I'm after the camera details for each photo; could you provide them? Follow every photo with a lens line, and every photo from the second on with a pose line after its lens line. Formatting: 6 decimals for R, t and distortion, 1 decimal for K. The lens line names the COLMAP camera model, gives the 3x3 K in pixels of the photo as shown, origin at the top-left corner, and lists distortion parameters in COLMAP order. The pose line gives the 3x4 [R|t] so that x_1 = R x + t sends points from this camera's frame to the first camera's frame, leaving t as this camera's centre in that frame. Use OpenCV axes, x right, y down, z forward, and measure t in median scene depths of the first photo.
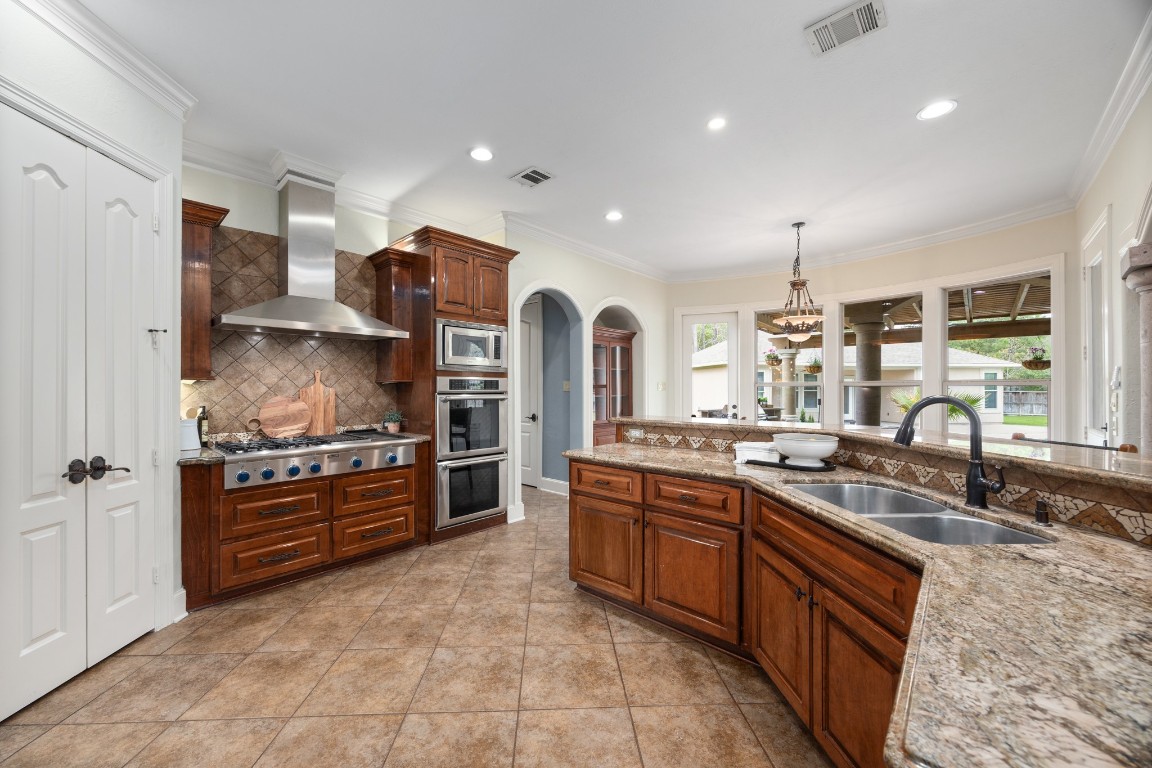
lens RADIAL K [[440.8, 0, 568.6], [0, 440.8, 389.1], [0, 0, 1]] dist [-0.001694, 0.000028]
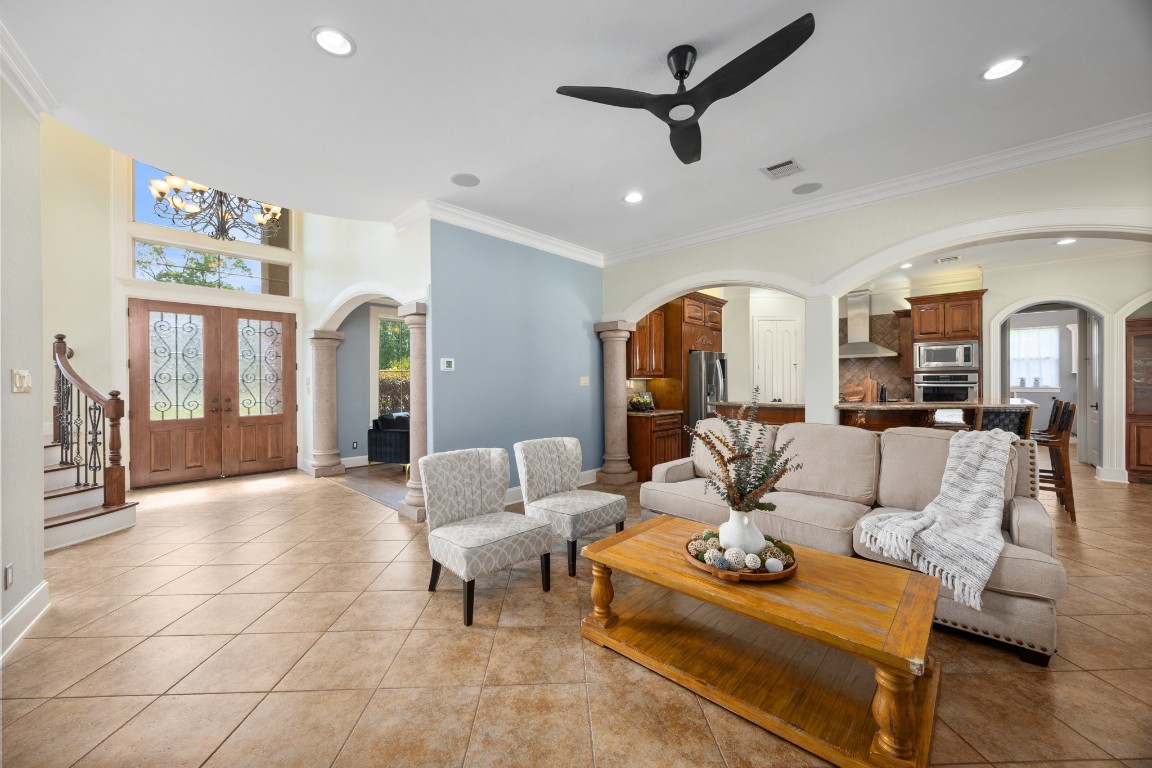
lens RADIAL K [[440.8, 0, 569.5], [0, 440.8, 380.8], [0, 0, 1]] dist [-0.001694, 0.000028]
pose [[0.010868, -0.003306, -0.999935, 1.788340], [0.000006, 0.999995, -0.003306, 0.007389], [0.999941, 0.000030, 0.010868, -0.582210]]
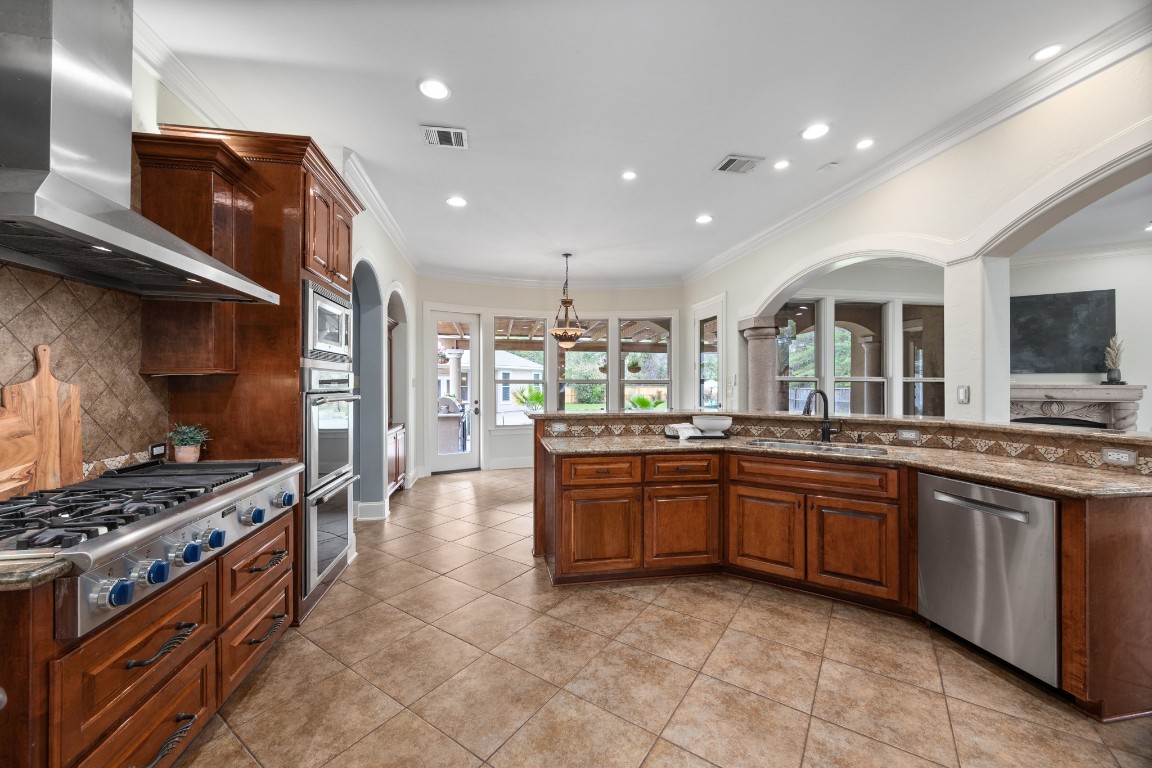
lens RADIAL K [[440.8, 0, 572.9], [0, 440.8, 383.6], [0, 0, 1]] dist [-0.001694, 0.000028]
pose [[0.602940, 0.002737, 0.797782, -0.659146], [-0.000013, 0.999994, -0.003420, -0.001853], [-0.797787, 0.002052, 0.602936, 0.315548]]
